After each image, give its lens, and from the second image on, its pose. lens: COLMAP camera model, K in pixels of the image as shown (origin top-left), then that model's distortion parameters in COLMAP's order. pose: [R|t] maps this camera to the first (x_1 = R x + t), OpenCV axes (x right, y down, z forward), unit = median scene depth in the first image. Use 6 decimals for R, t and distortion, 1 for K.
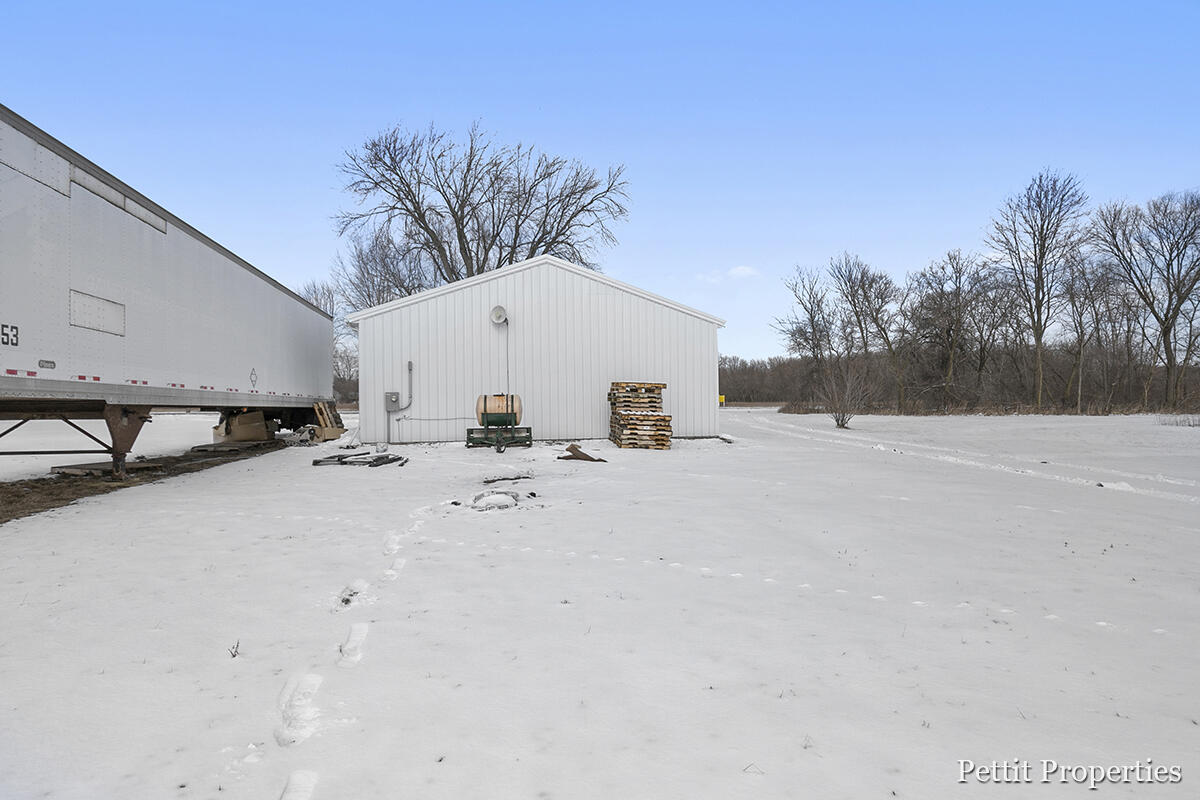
lens RADIAL K [[681.9, 0, 601.9], [0, 681.9, 399.8], [0, 0, 1]] dist [0.003980, 0.000930]
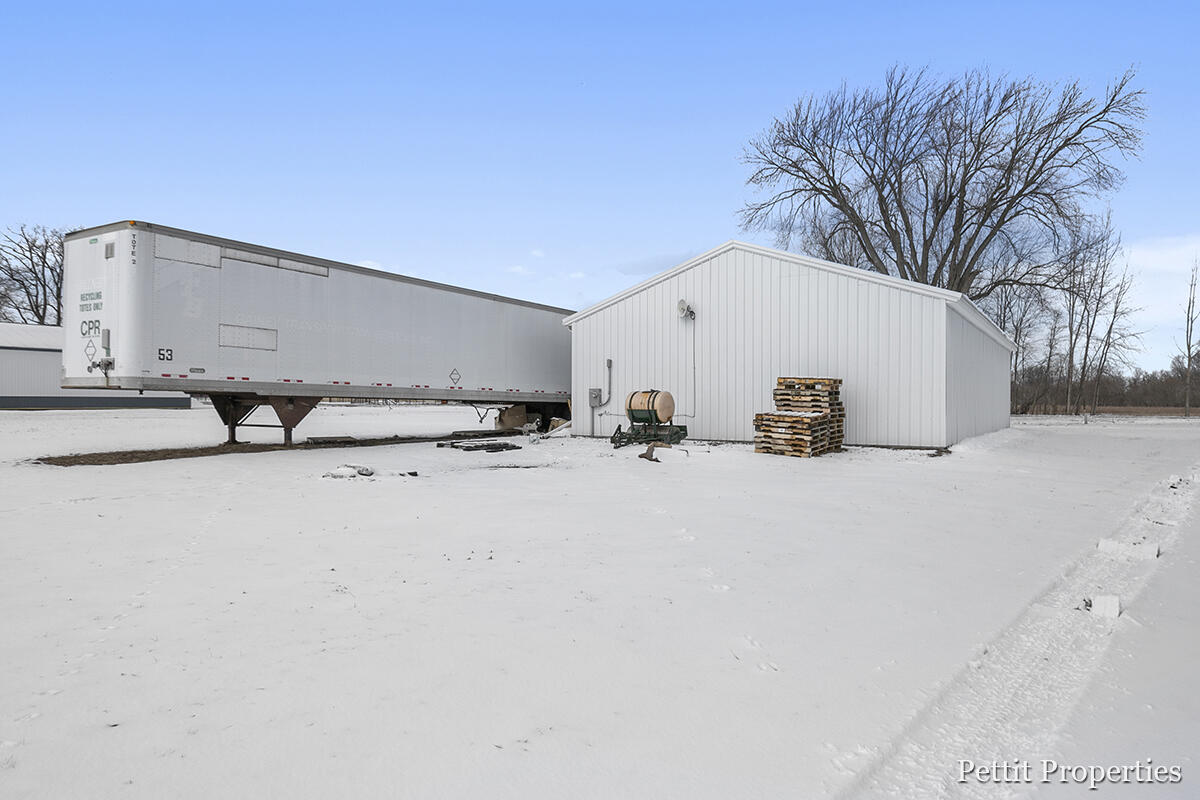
lens RADIAL K [[771.8, 0, 599.2], [0, 771.8, 402.3], [0, 0, 1]] dist [-0.008594, 0.000214]
pose [[0.728808, 0.013553, -0.684584, 0.559297], [-0.010505, 0.999908, 0.008612, -0.000075], [0.684637, 0.000915, 0.728883, 0.136336]]
